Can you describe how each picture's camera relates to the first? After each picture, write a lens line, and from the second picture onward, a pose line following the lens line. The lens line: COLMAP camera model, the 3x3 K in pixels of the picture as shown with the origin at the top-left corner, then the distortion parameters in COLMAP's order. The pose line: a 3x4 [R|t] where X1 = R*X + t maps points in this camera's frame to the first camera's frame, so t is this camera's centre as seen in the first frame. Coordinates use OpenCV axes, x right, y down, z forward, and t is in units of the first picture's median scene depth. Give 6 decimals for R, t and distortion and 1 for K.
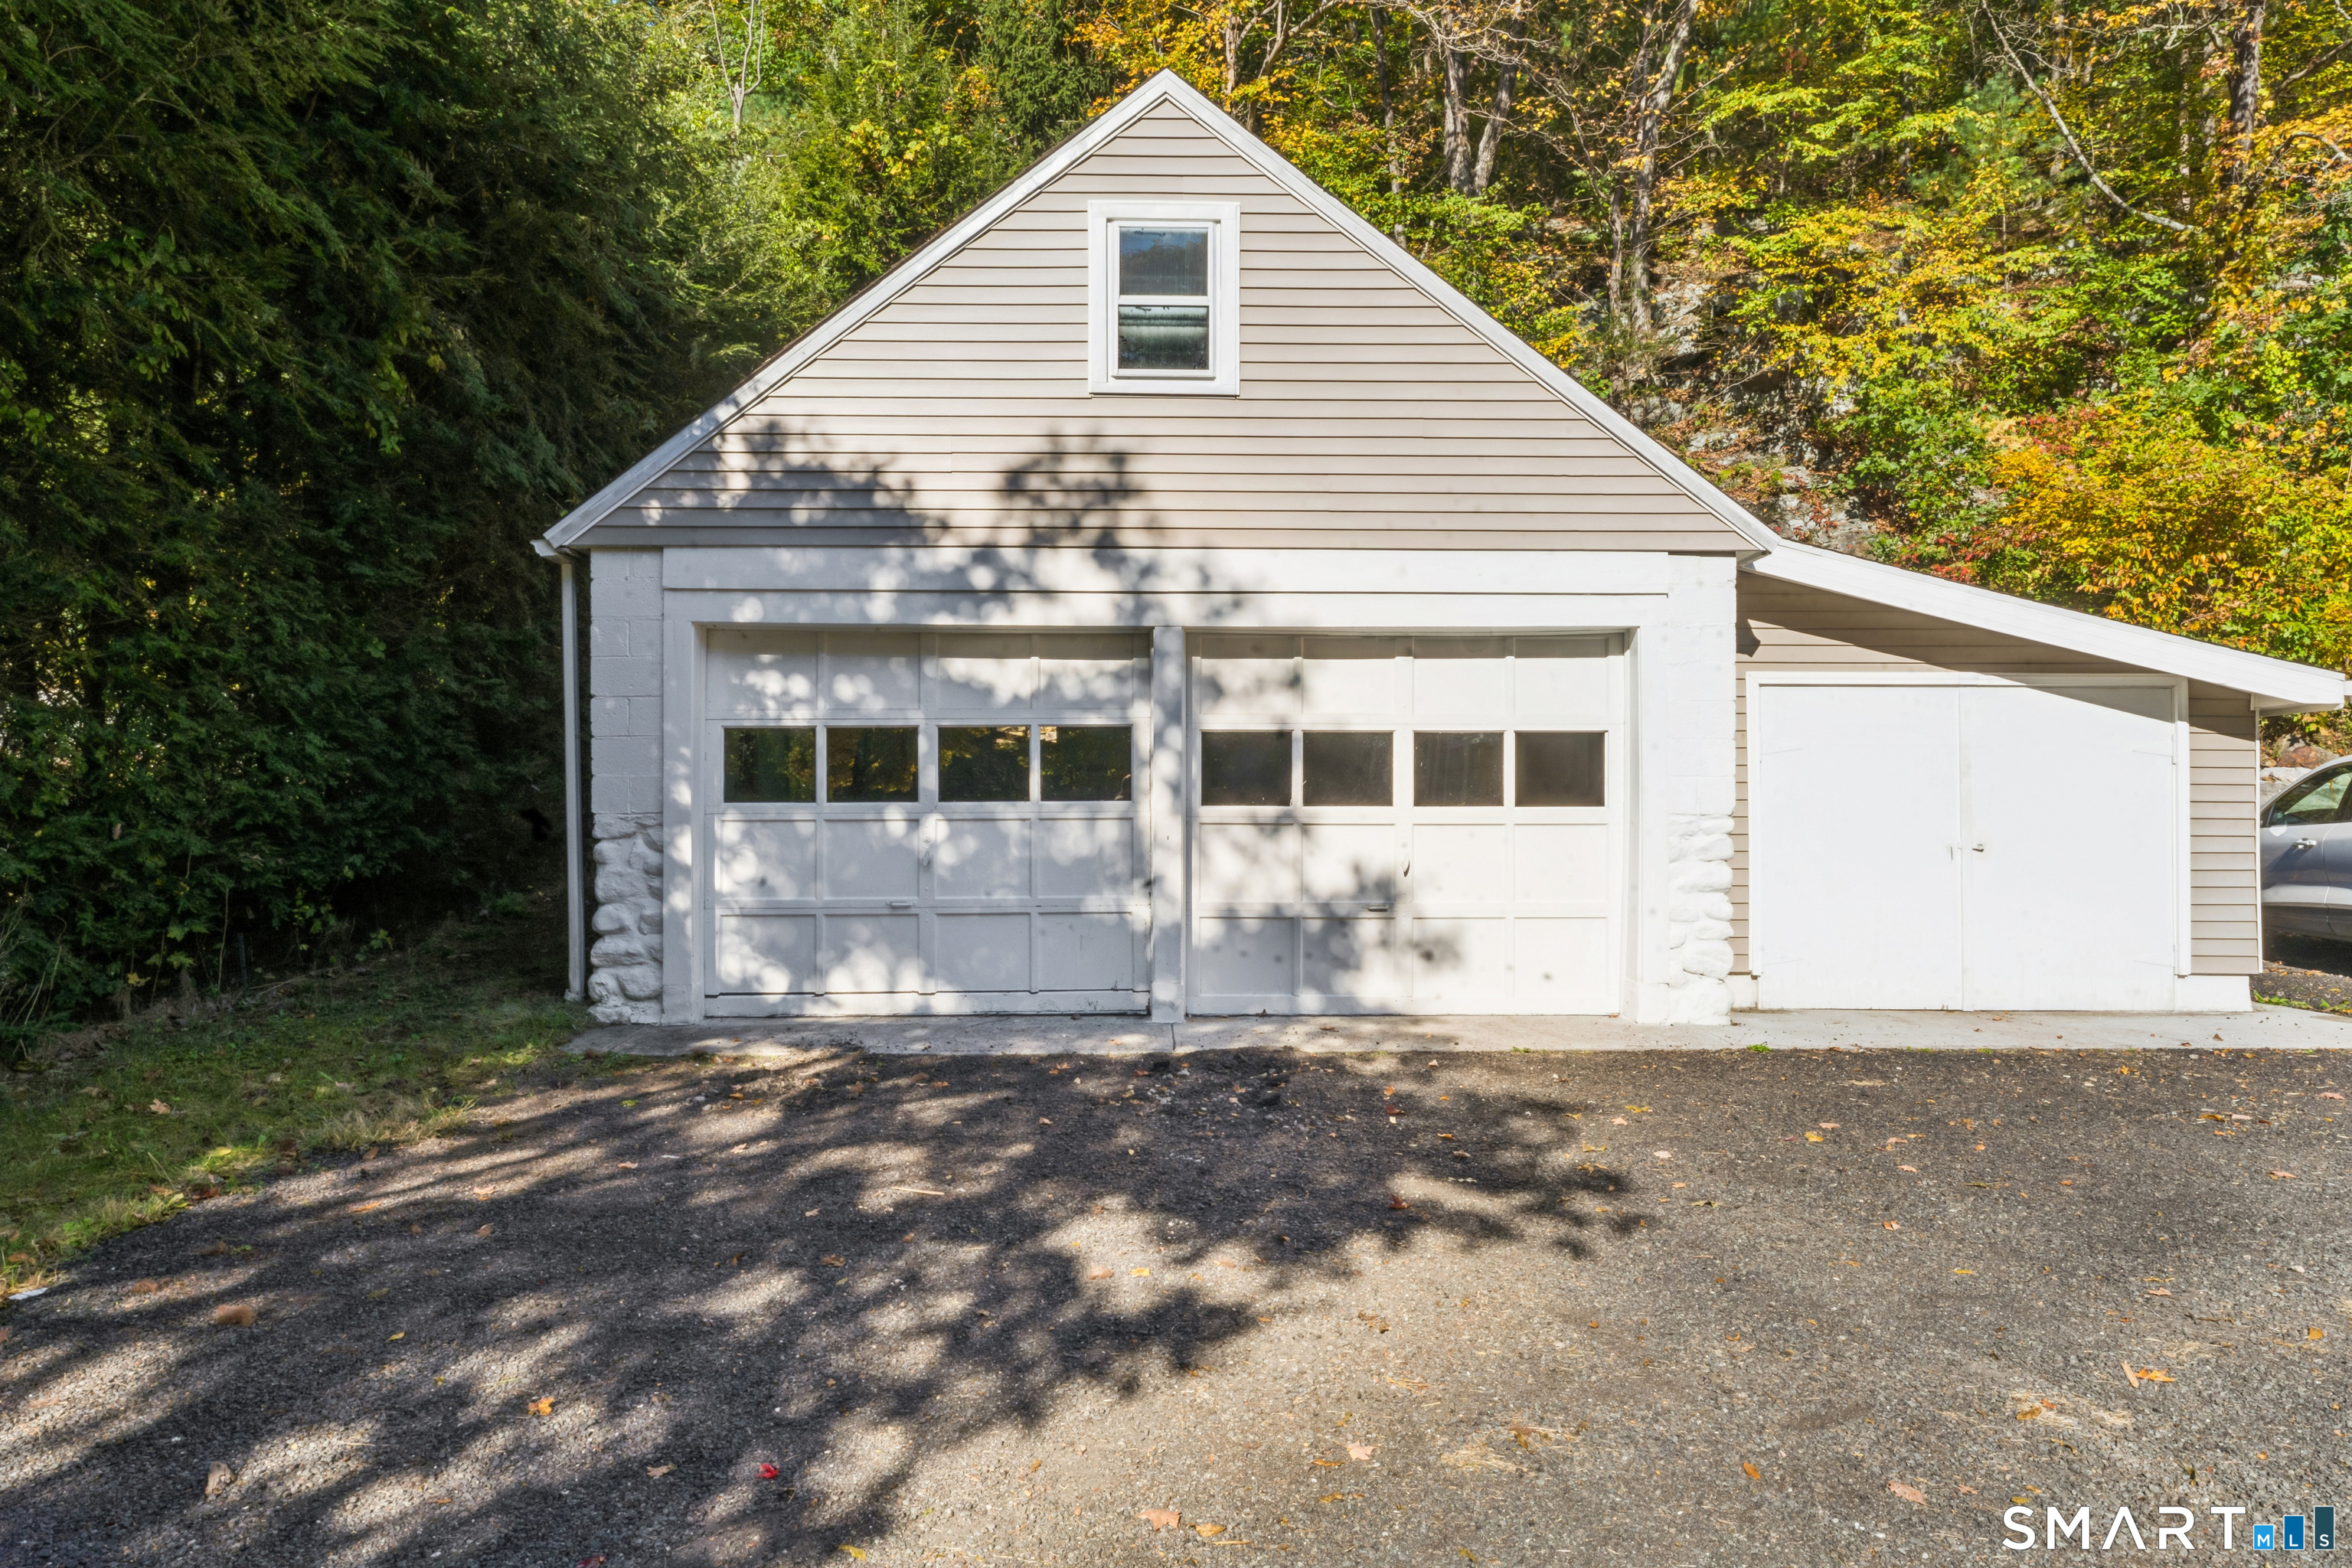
lens RADIAL K [[1379.5, 0, 1174.3], [0, 1379.5, 782.6], [0, 0, 1]] dist [0.002710, 0.000764]
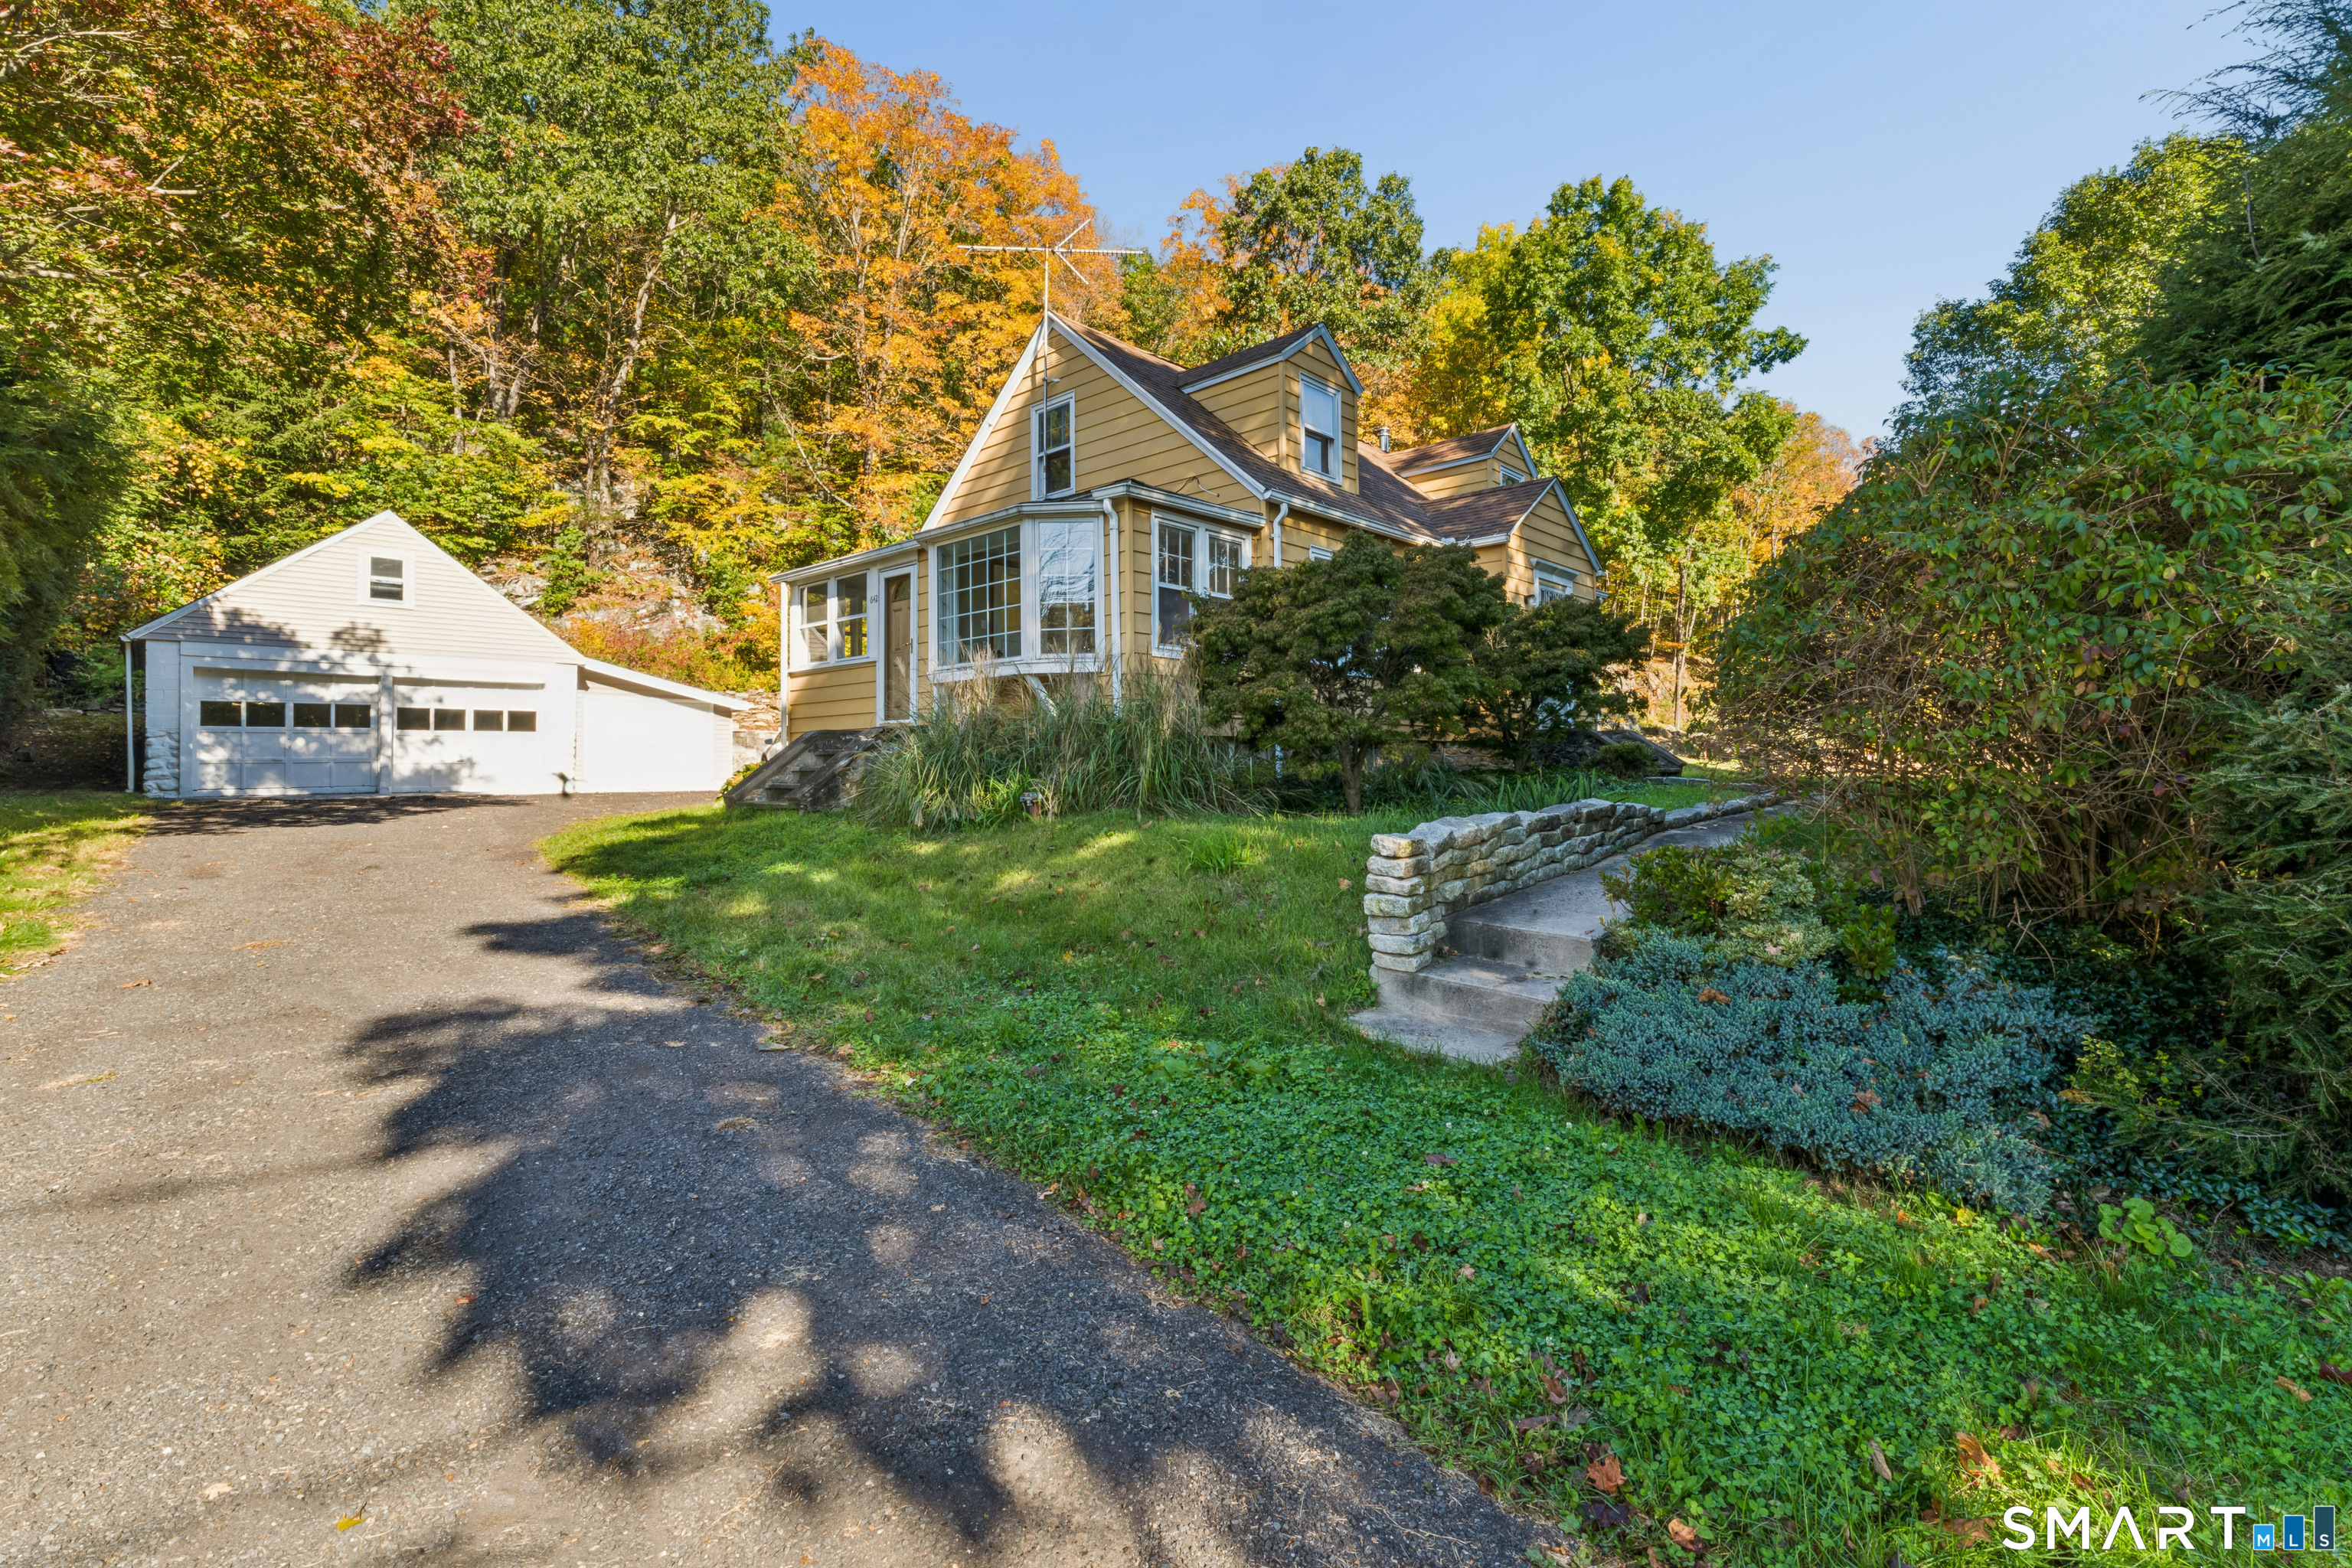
lens RADIAL K [[1004.7, 0, 1156.8], [0, 1004.7, 729.5], [0, 0, 1]] dist [-0.000808, 0.000151]
pose [[0.708998, 0.016132, 0.705026, -0.386652], [-0.006935, 0.999849, -0.015904, 0.040601], [-0.705177, 0.006386, 0.709003, -2.000964]]
